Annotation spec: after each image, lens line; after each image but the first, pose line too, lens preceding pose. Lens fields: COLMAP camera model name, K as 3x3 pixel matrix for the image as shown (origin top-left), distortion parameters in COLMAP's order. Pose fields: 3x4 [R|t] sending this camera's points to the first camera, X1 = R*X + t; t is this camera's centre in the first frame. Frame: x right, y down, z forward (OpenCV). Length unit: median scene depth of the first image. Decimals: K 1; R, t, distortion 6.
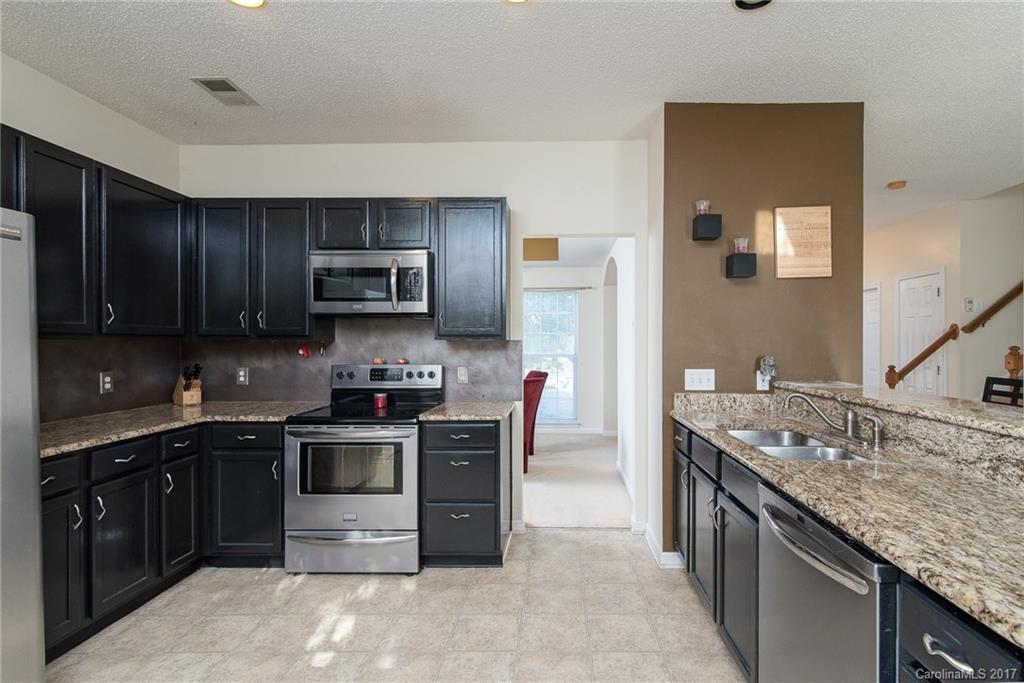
lens RADIAL K [[479.8, 0, 518.5], [0, 479.8, 343.0], [0, 0, 1]] dist [-0.009008, -0.000332]
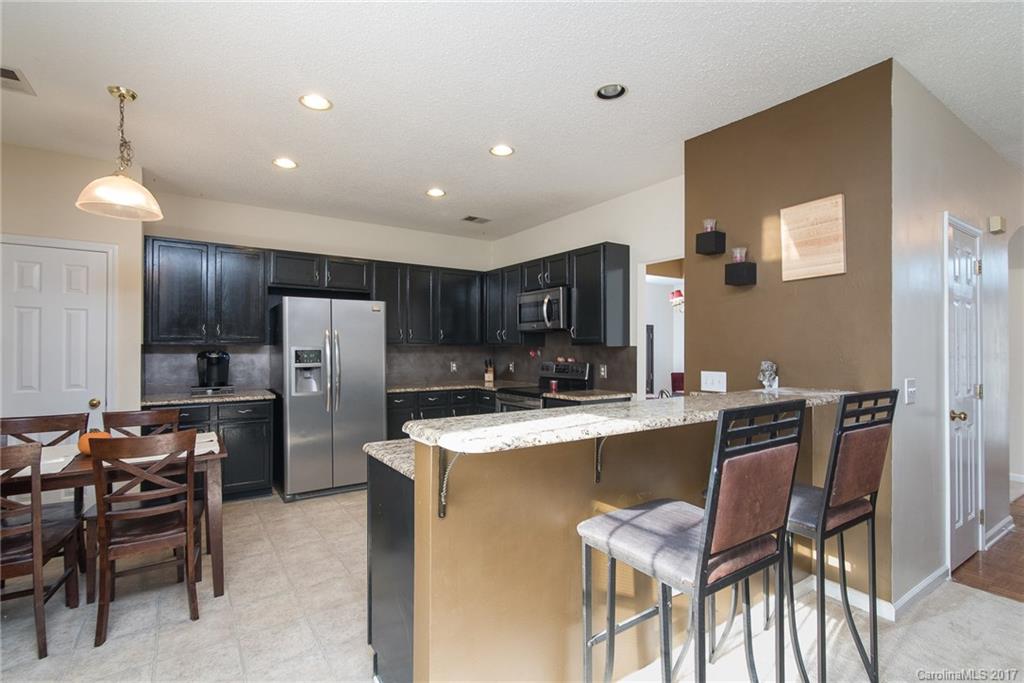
lens RADIAL K [[479.8, 0, 515.4], [0, 479.8, 340.2], [0, 0, 1]] dist [-0.009008, -0.000332]
pose [[0.582441, -0.013026, -0.812768, 1.014188], [0.000306, 0.999875, -0.015805, -0.000910], [0.812873, 0.008957, 0.582372, -0.008674]]
